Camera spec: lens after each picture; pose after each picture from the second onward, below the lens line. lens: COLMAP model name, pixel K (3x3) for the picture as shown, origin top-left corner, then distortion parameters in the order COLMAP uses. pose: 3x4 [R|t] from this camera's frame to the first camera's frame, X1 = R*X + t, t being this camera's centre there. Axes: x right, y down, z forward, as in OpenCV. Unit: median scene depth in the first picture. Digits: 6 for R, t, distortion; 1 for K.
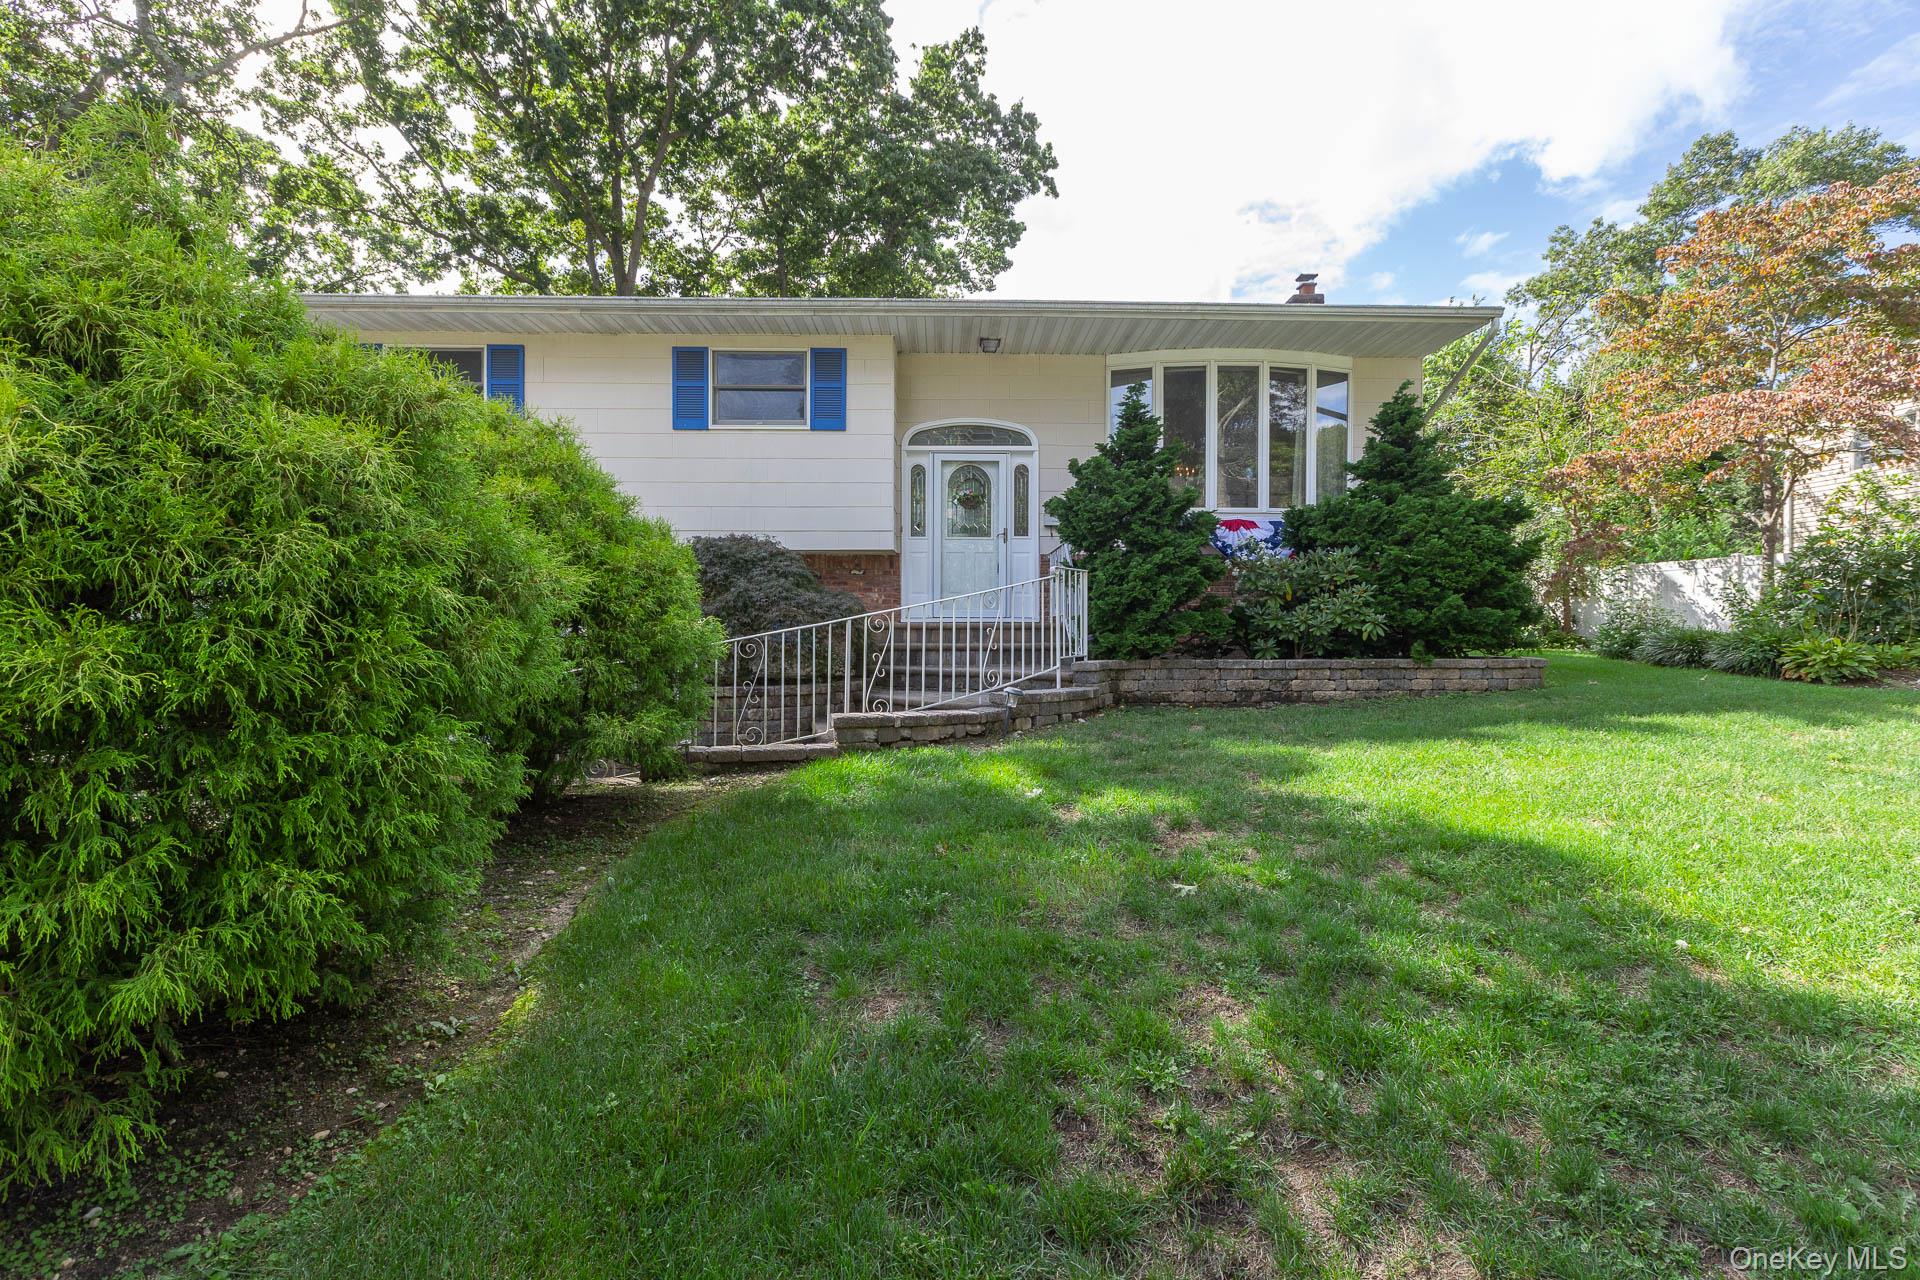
lens RADIAL K [[832.0, 0, 957.8], [0, 832.0, 624.7], [0, 0, 1]] dist [-0.001411, -0.000121]
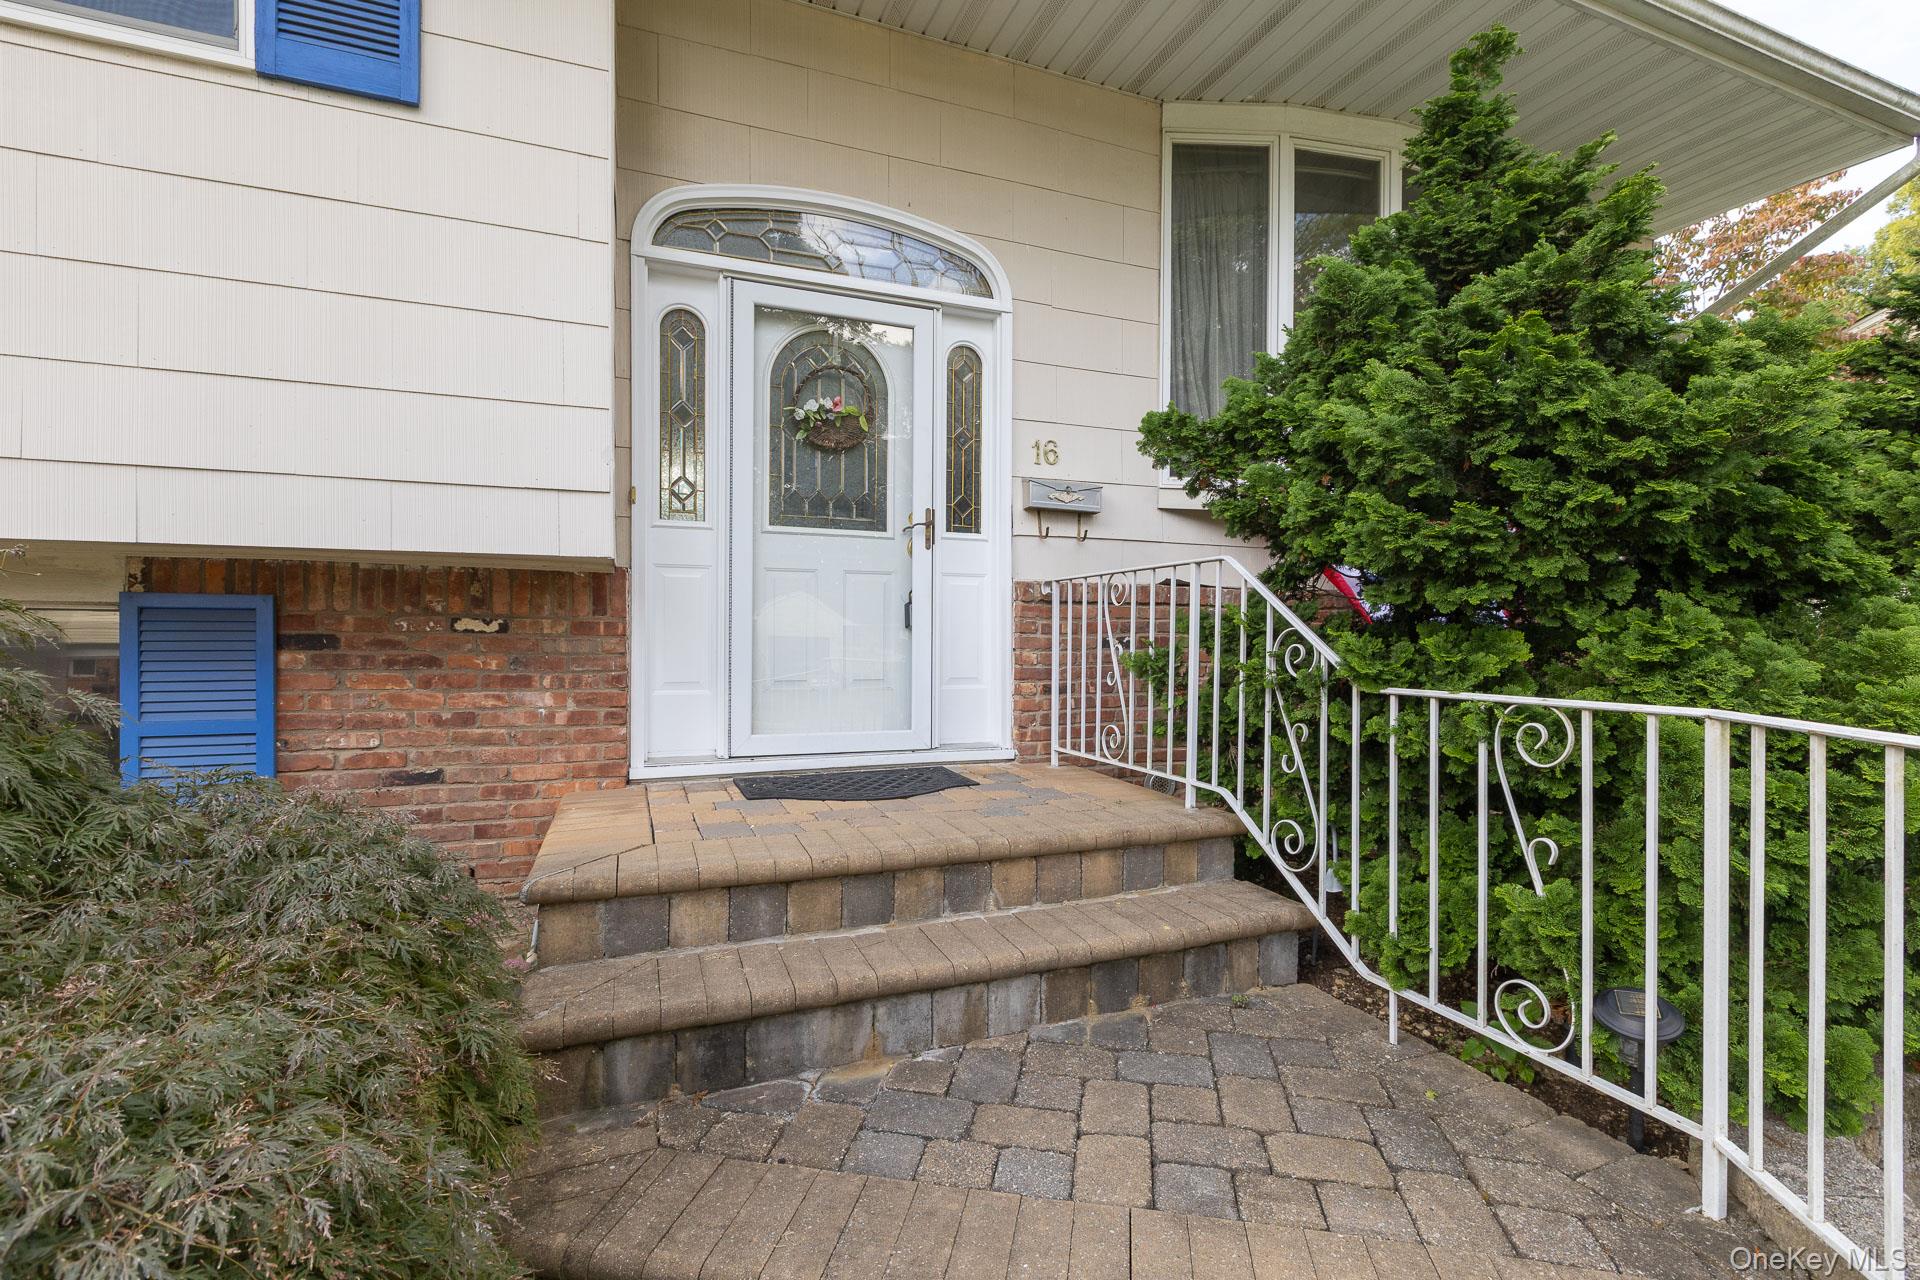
lens RADIAL K [[832.0, 0, 953.1], [0, 832.0, 643.4], [0, 0, 1]] dist [-0.001411, -0.000121]
pose [[0.946860, 0.000082, 0.321647, -0.053047], [-0.007145, 0.999759, 0.020778, -0.063186], [-0.321567, -0.021972, 0.946632, 0.640805]]
